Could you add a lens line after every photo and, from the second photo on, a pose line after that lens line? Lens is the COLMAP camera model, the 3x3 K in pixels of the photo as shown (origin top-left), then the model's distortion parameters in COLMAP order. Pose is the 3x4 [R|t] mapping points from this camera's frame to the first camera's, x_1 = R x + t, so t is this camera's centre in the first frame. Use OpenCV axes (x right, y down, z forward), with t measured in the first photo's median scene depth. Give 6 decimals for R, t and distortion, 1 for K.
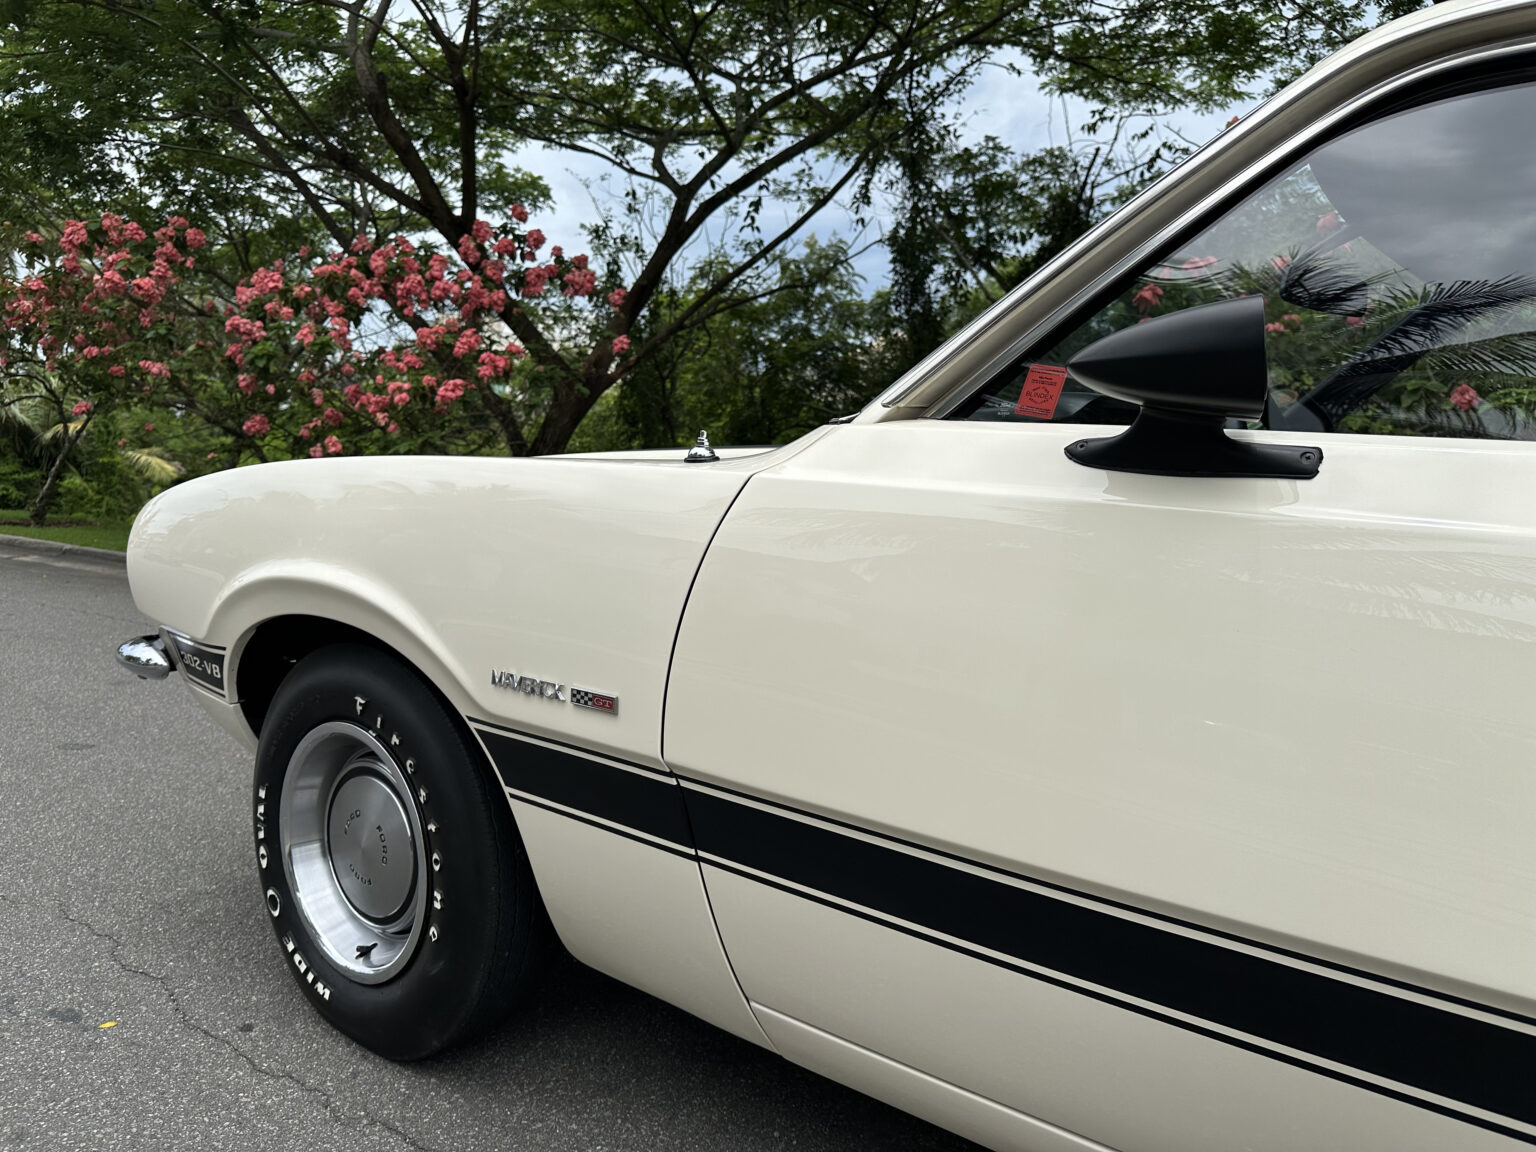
lens RADIAL K [[1081.1, 0, 763.3], [0, 1081.1, 598.1], [0, 0, 1]] dist [0.031224, -0.045413]
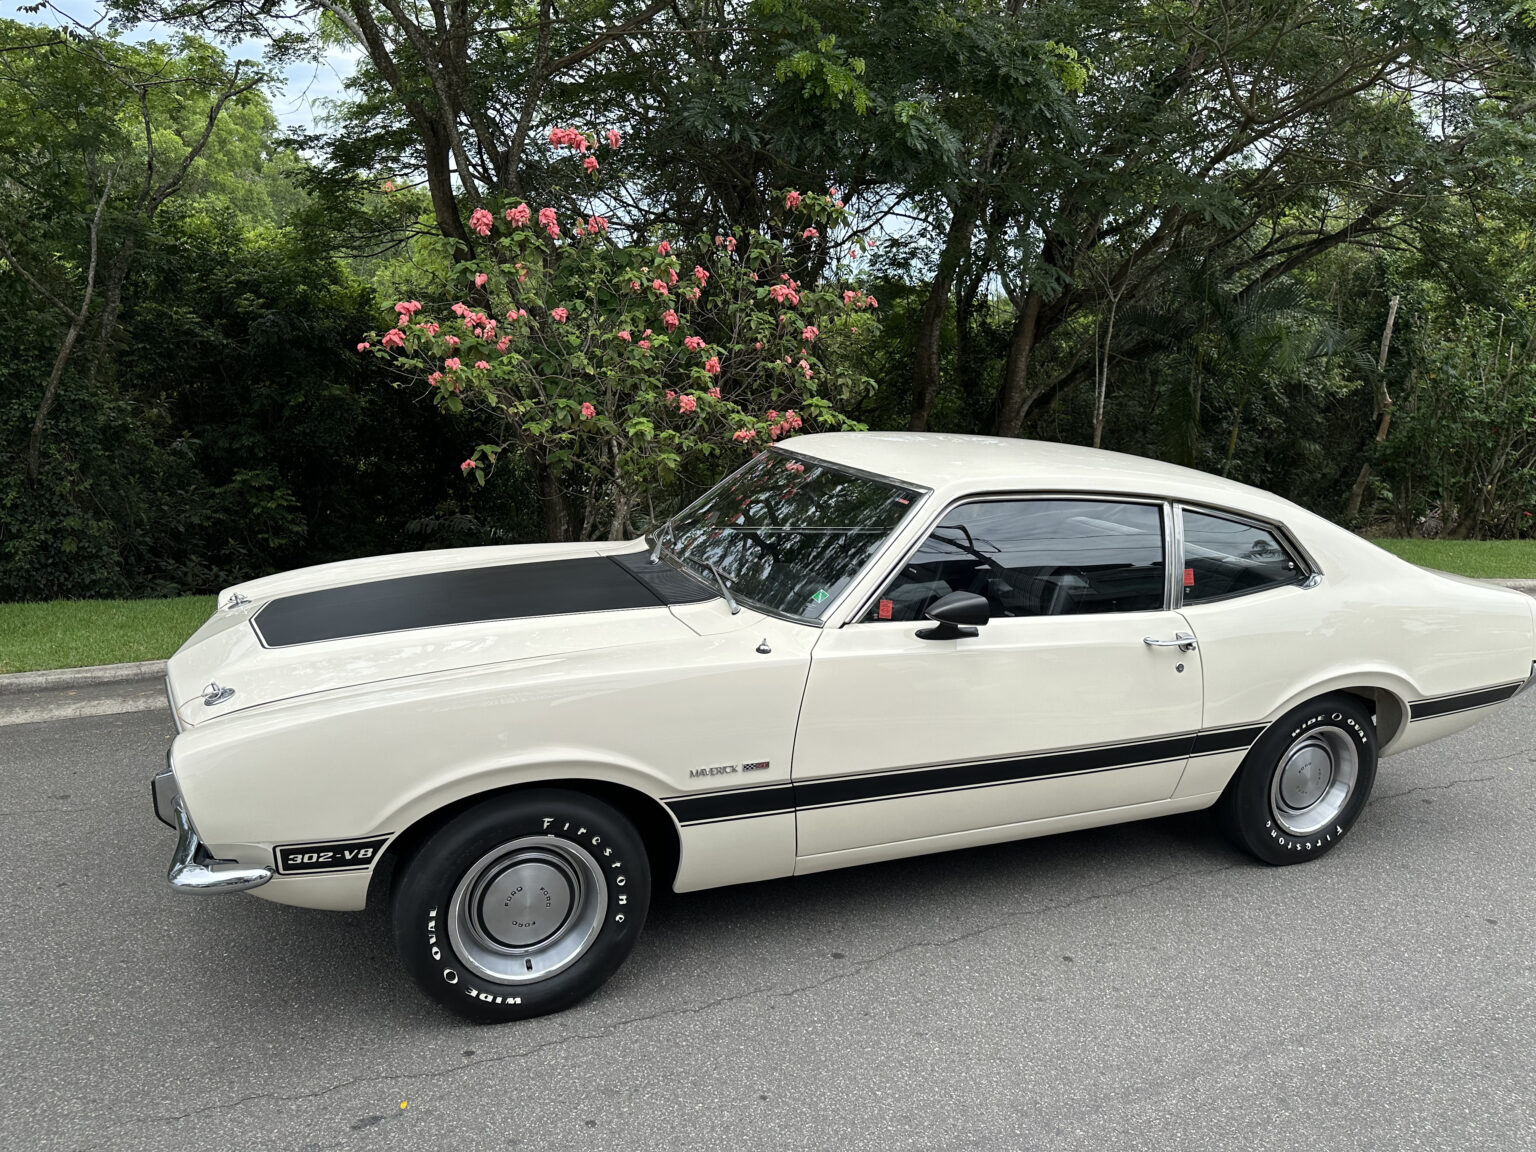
lens RADIAL K [[1081.1, 0, 764.2], [0, 1081.1, 592.2], [0, 0, 1]] dist [0.031224, -0.045413]
pose [[0.508606, -0.219757, 0.832483, -0.333866], [0.083867, 0.974926, 0.206120, -0.124069], [-0.856905, -0.035015, 0.514283, -0.029034]]
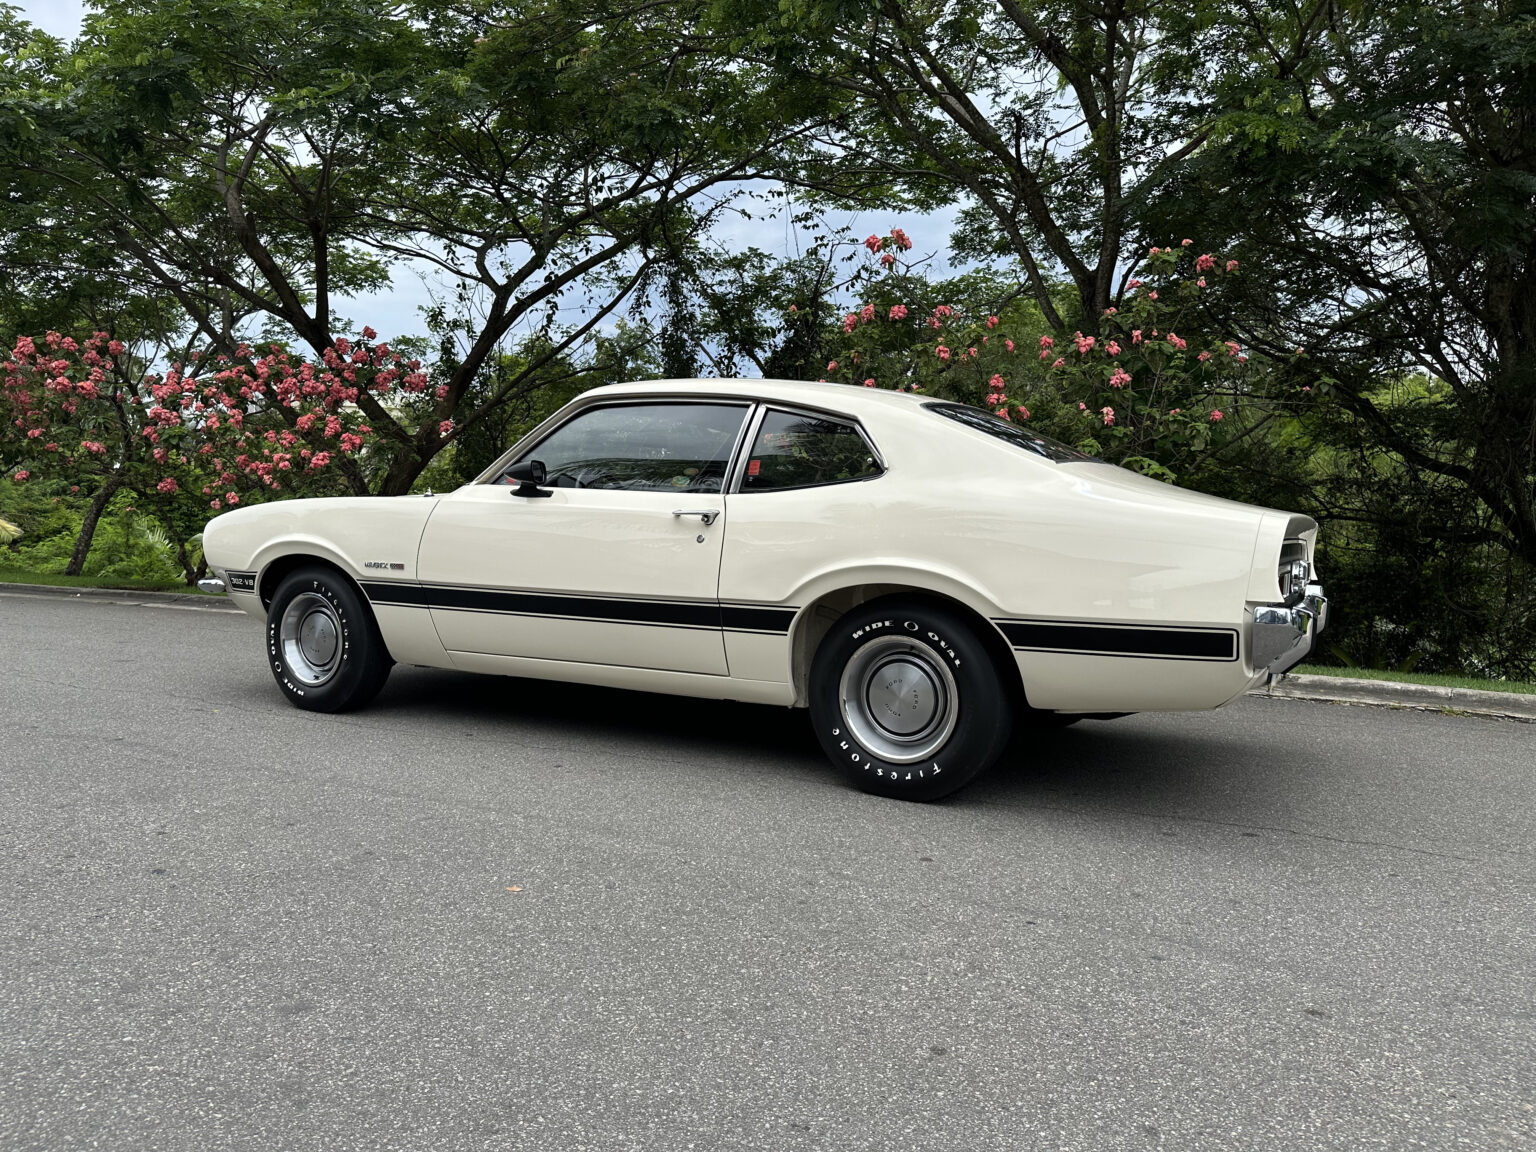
lens RADIAL K [[1081.1, 0, 782.1], [0, 1081.1, 591.7], [0, 0, 1]] dist [0.031224, -0.045413]
pose [[0.989202, -0.030276, 0.143396, 0.095717], [0.037224, 0.998247, -0.046016, 0.065132], [-0.141751, 0.050857, 0.988595, -0.442677]]
